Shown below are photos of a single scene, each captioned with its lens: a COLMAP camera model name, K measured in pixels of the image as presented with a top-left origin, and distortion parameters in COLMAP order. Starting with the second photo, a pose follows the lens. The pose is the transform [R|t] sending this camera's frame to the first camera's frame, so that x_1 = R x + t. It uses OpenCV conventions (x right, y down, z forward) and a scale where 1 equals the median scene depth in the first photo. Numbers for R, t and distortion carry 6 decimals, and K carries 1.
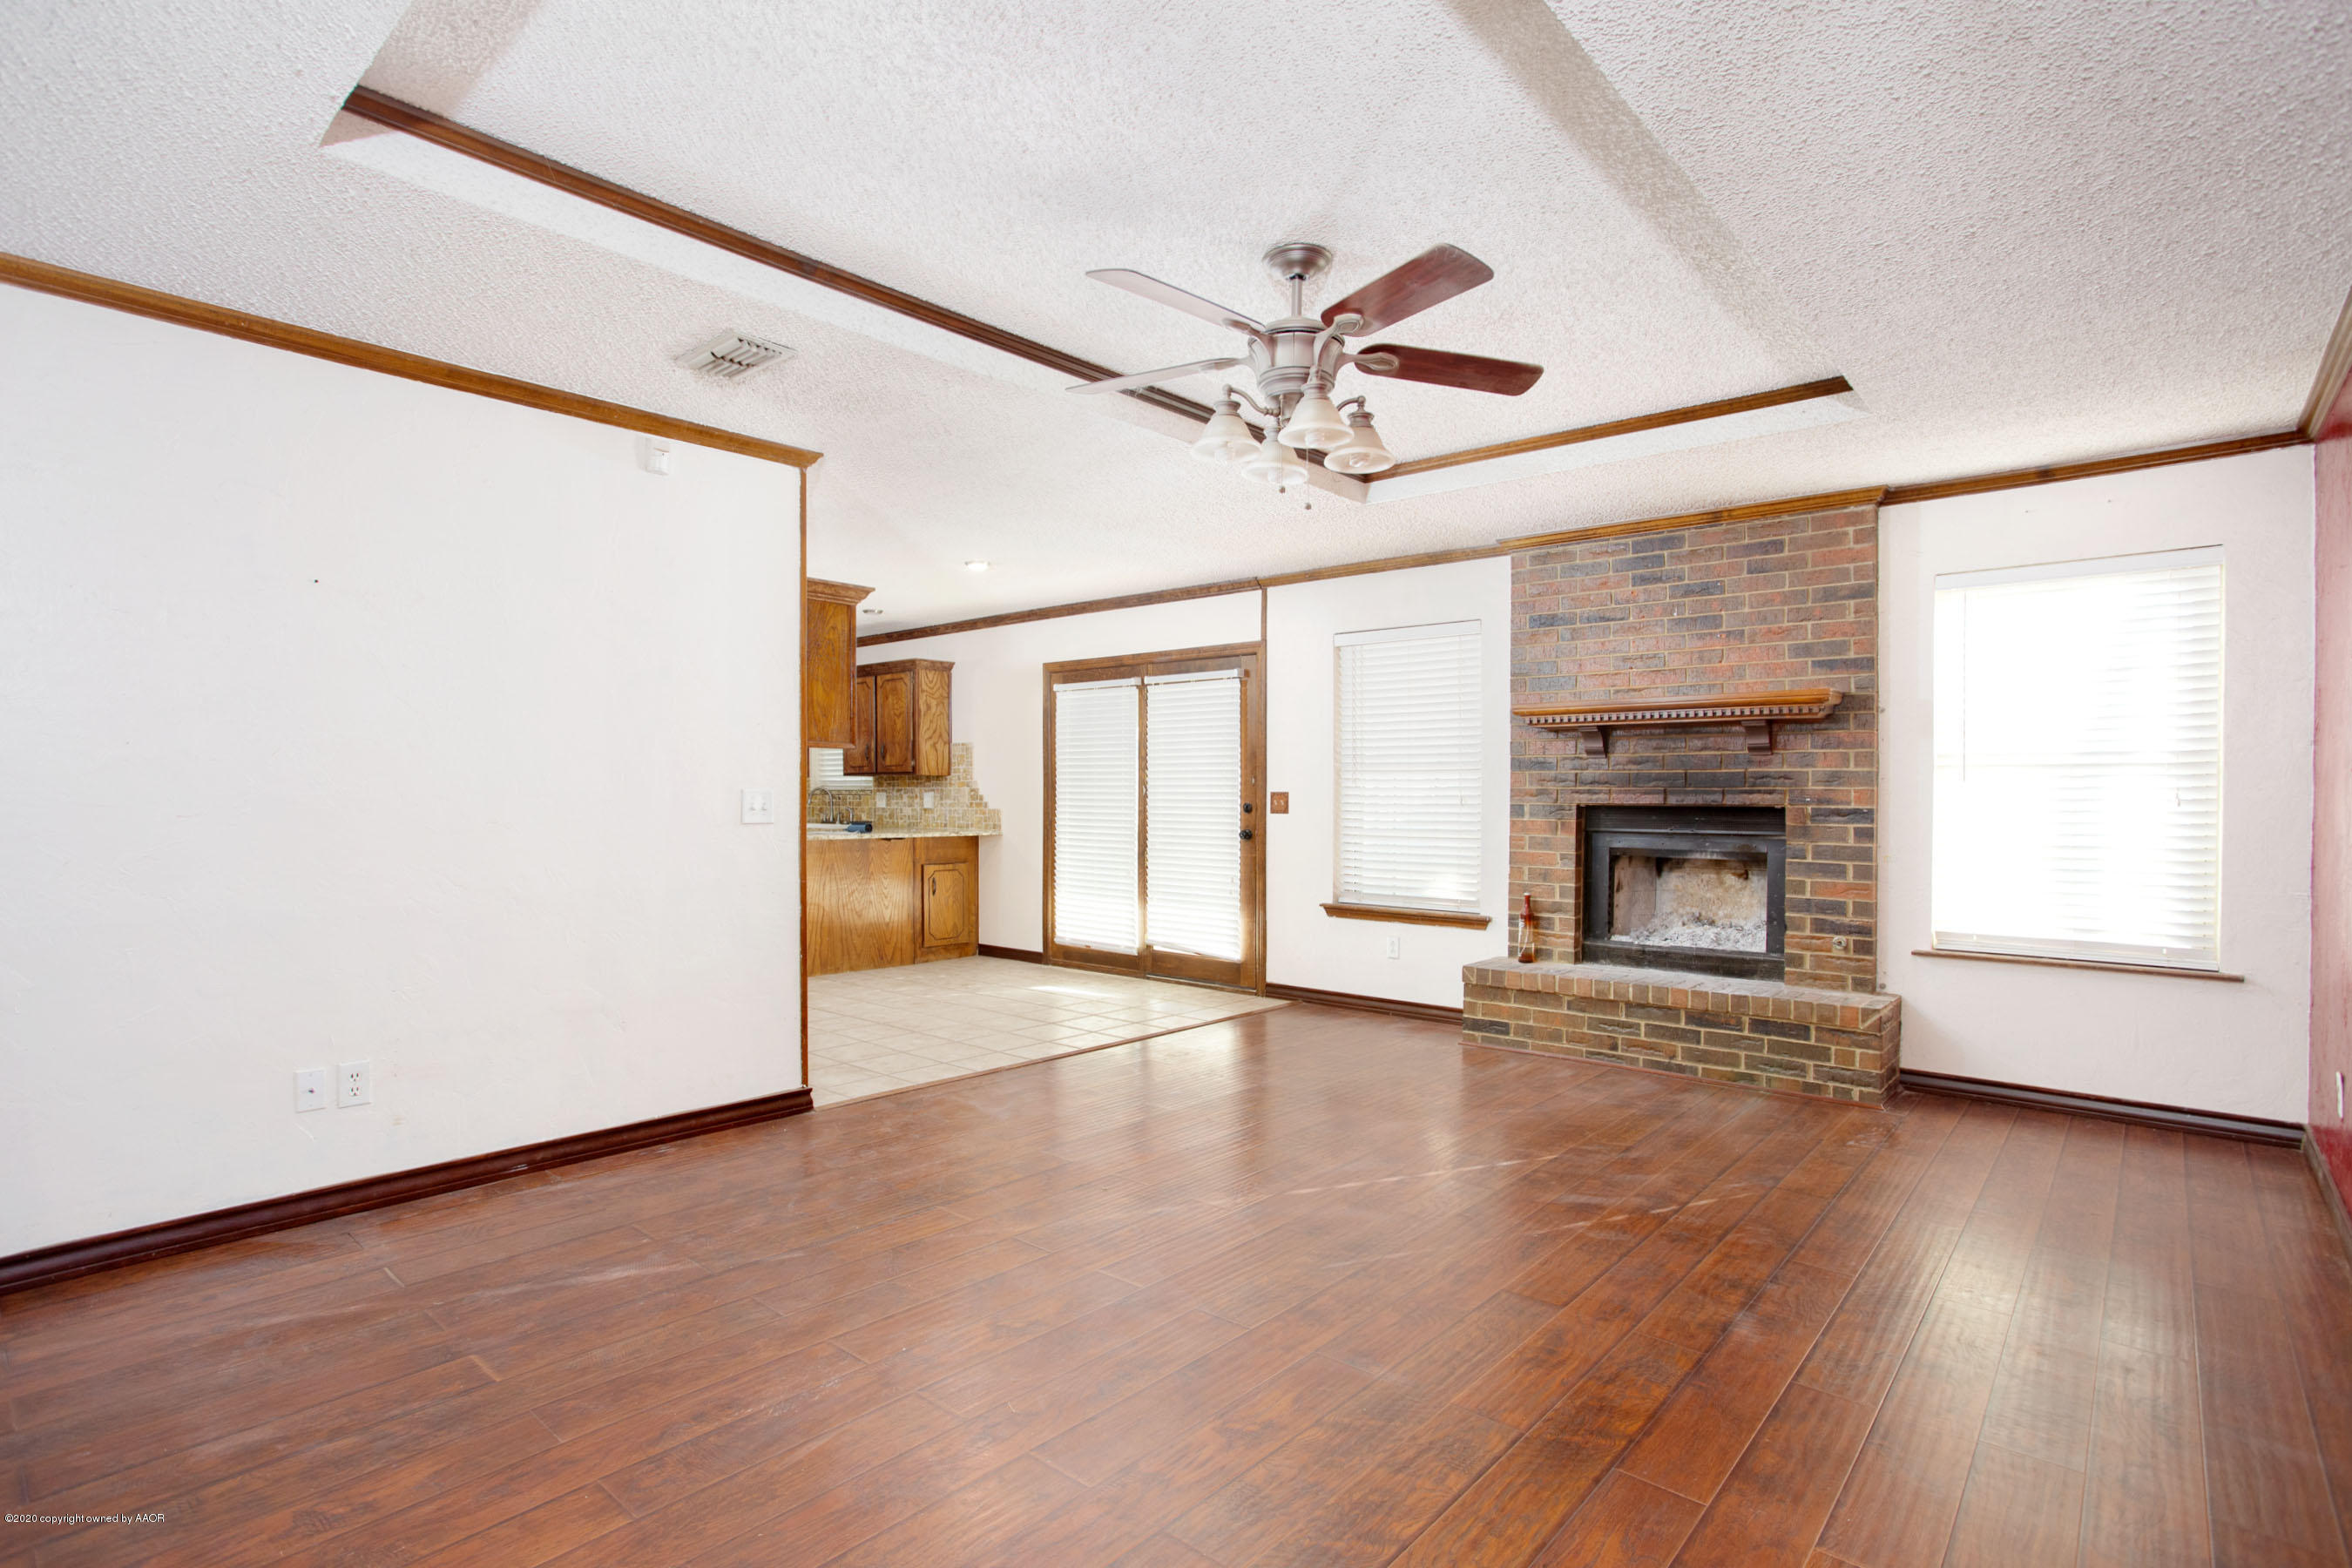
lens RADIAL K [[1183.6, 0, 1216.7], [0, 1183.6, 773.6], [0, 0, 1]] dist [-0.061300, 0.054237]
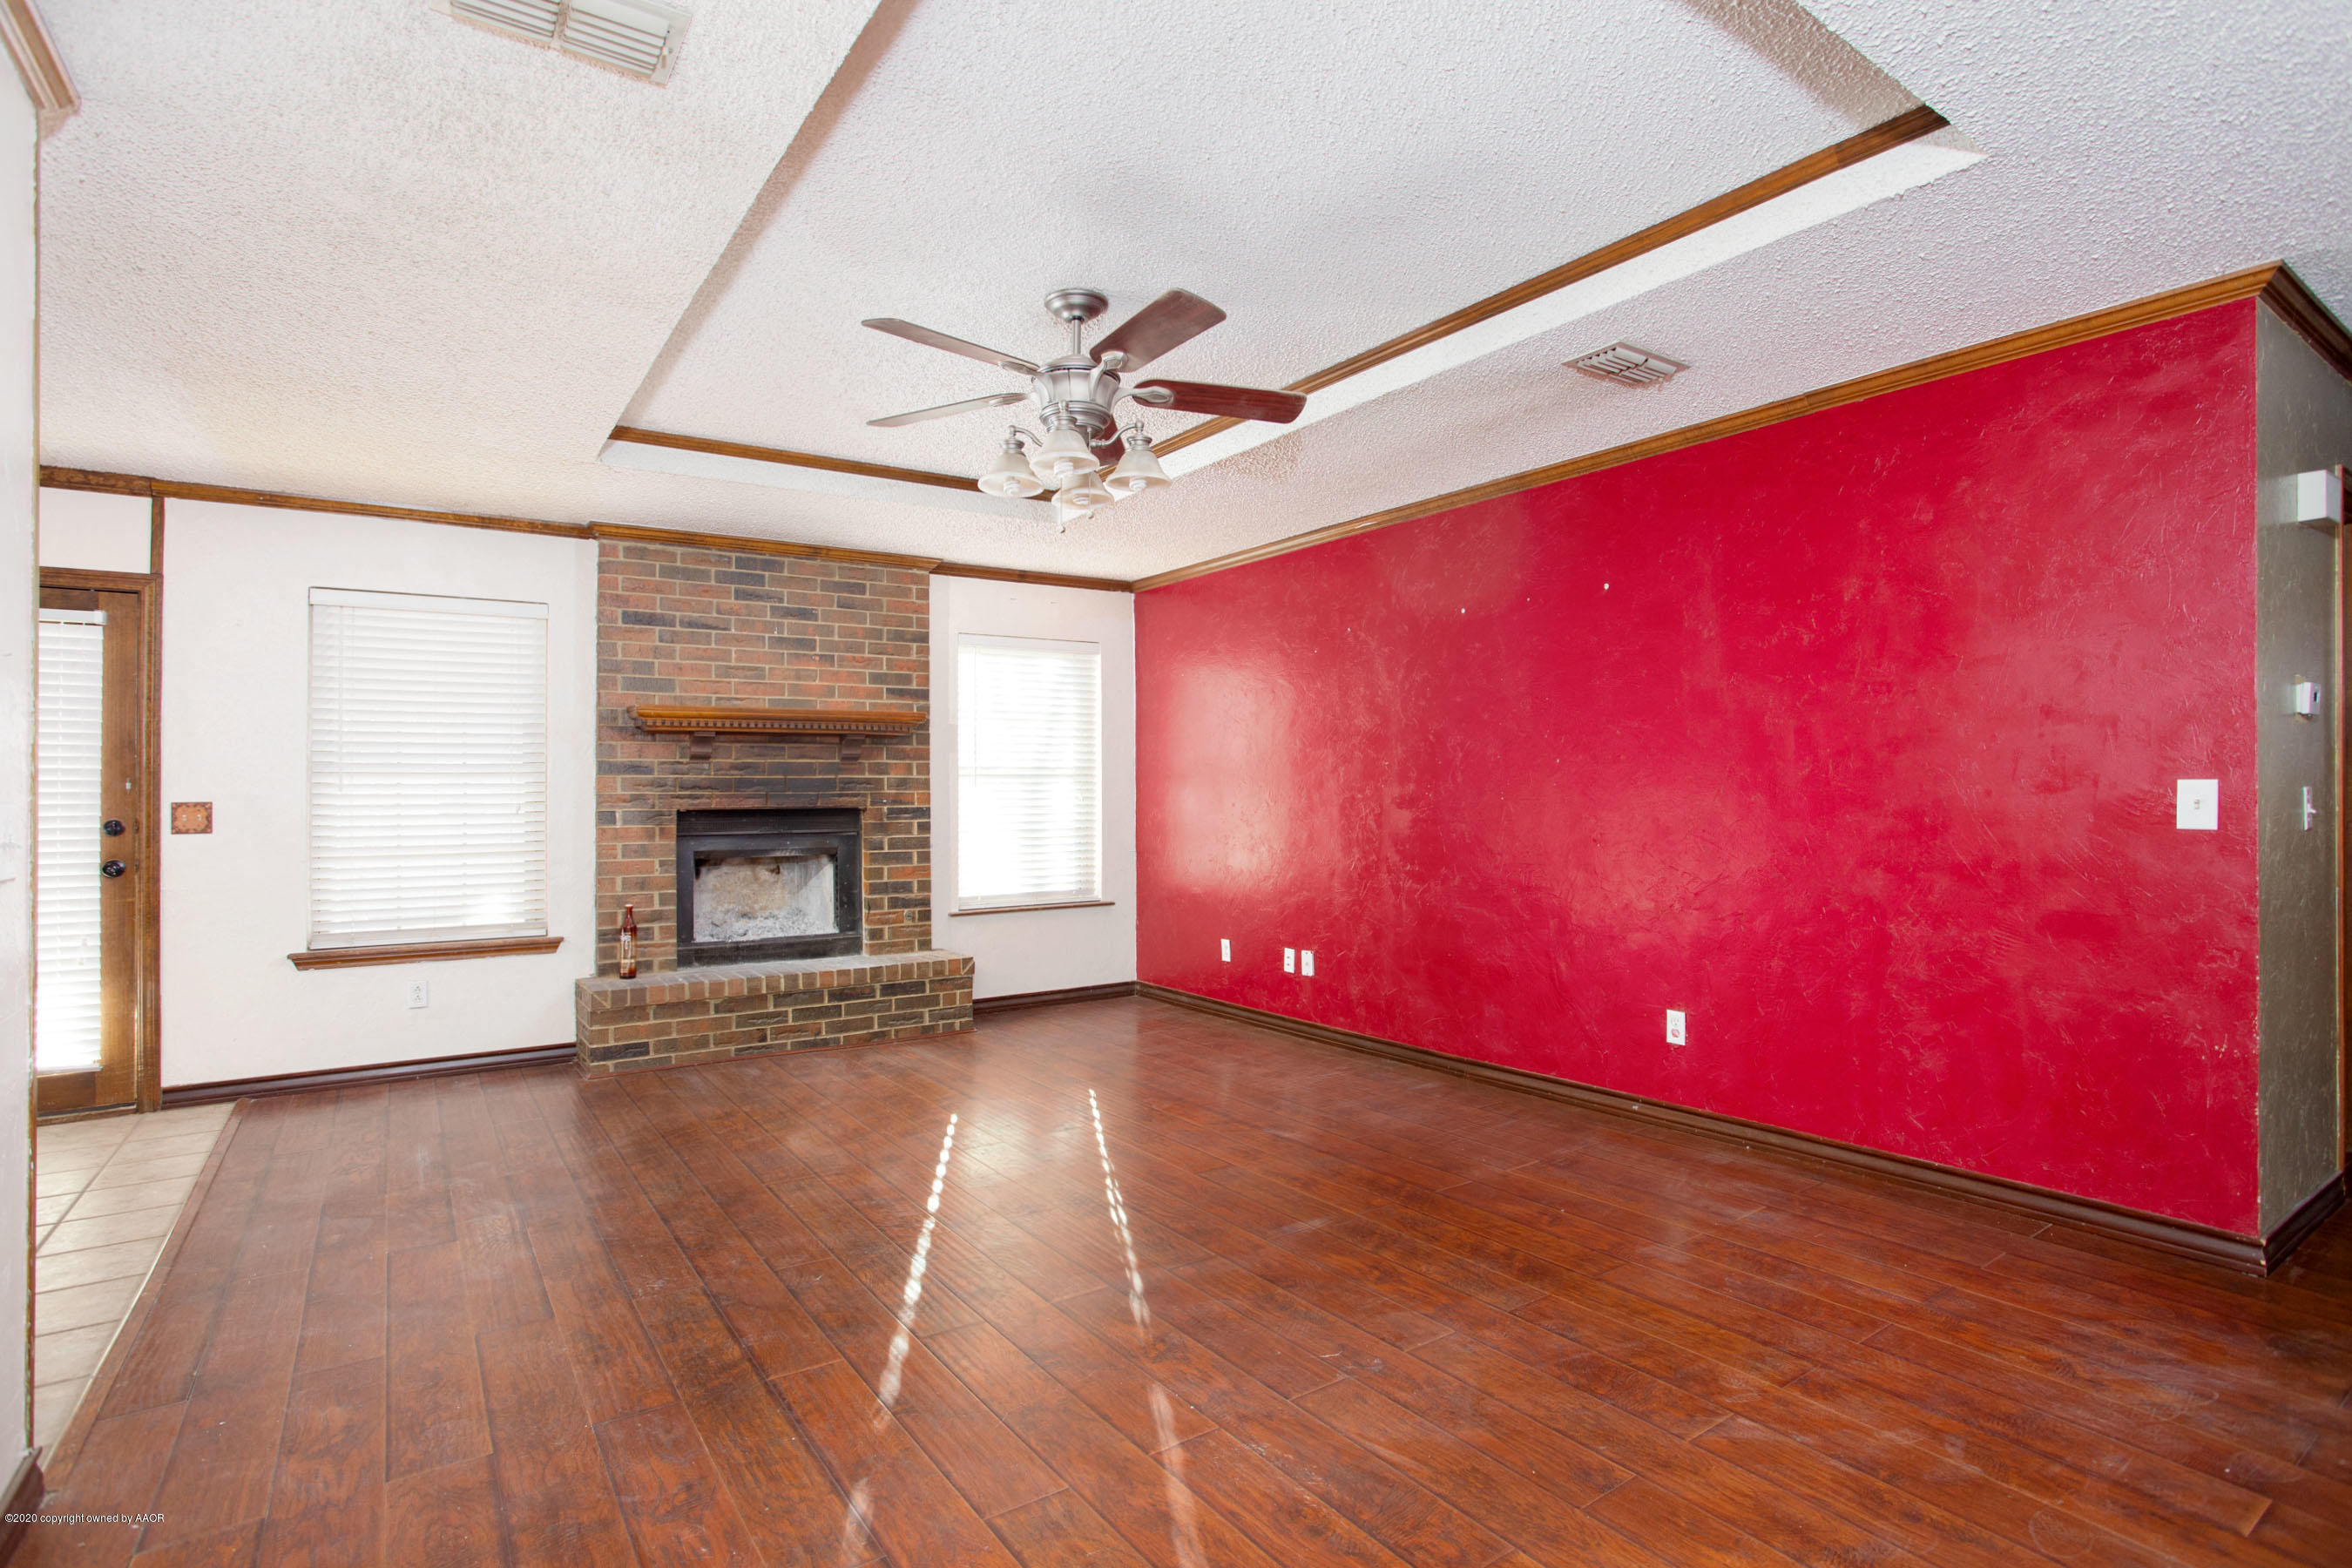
lens RADIAL K [[1143.8, 0, 1176.0], [0, 1143.8, 784.0], [0, 0, 1]] dist [-0.058737, 0.041178]
pose [[0.279106, 0.002658, 0.960256, -0.540366], [-0.004856, 0.999987, -0.001356, 0.004451], [-0.960248, -0.004285, 0.279116, 0.365535]]
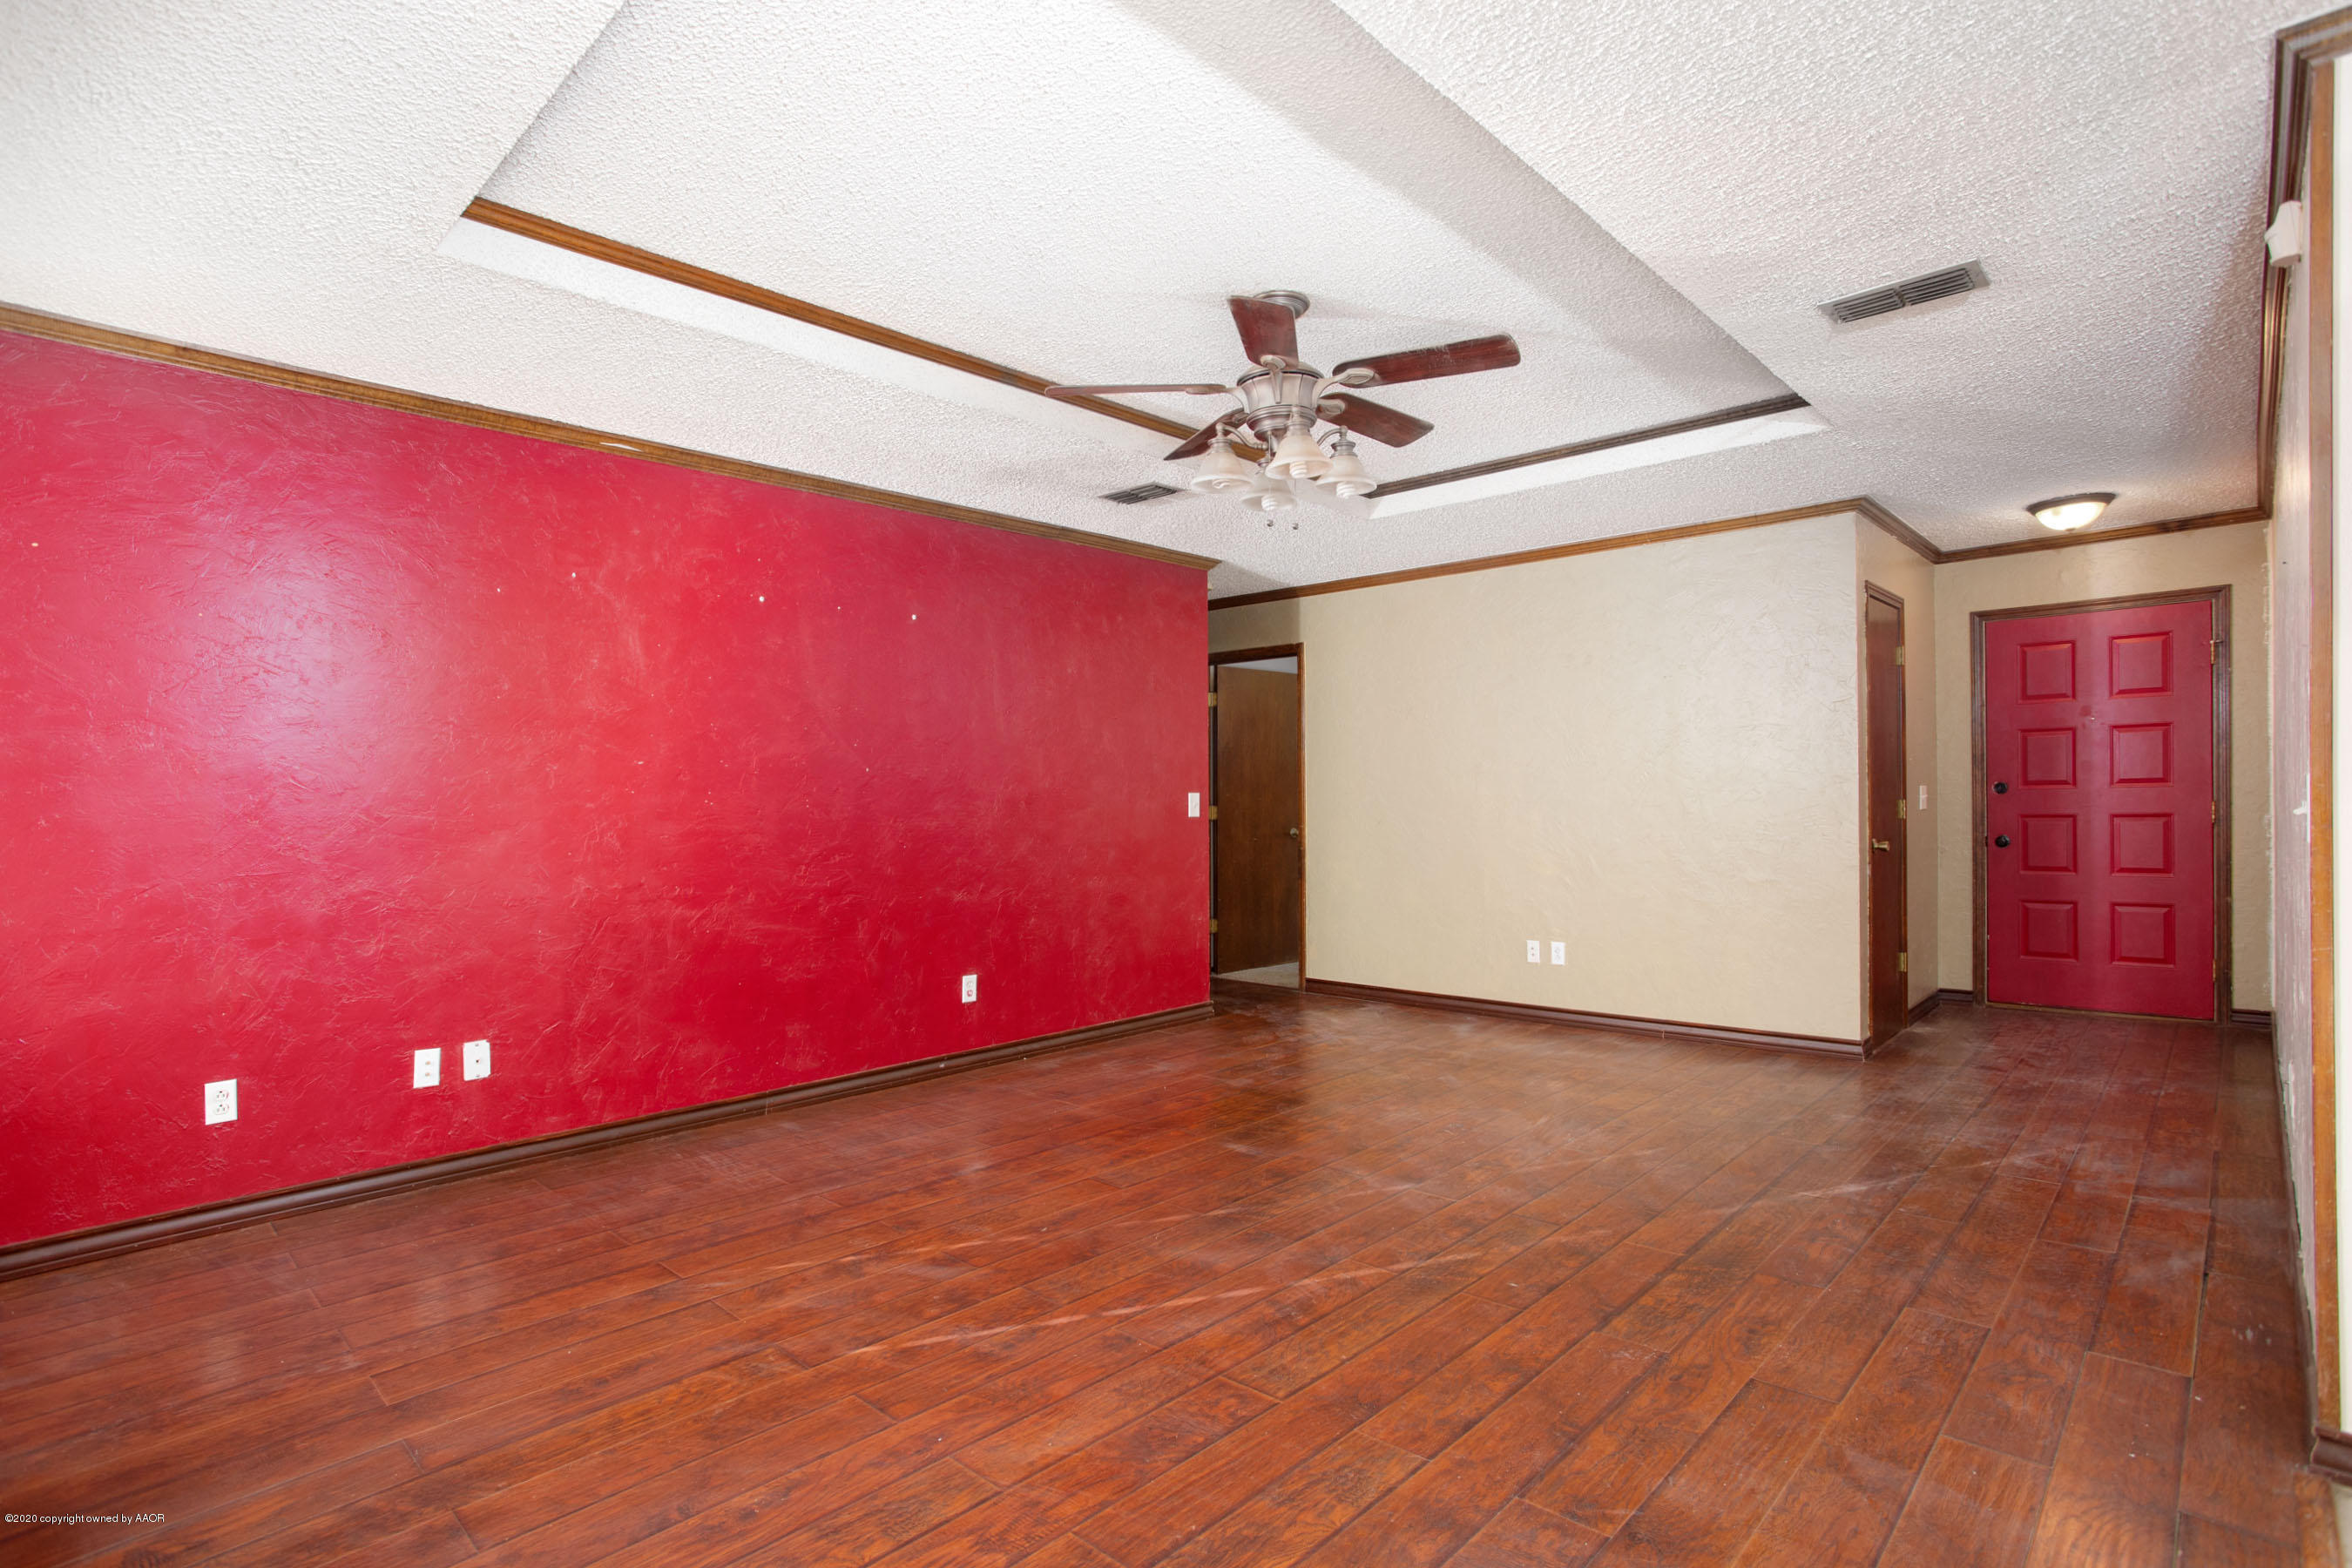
lens RADIAL K [[1177.3, 0, 1165.3], [0, 1177.3, 805.6], [0, 0, 1]] dist [-0.060773, 0.052848]
pose [[-0.996356, 0.006951, 0.085013, 0.048771], [0.006114, 0.999930, -0.010106, 0.024036], [-0.085077, -0.009549, -0.996329, 1.237379]]
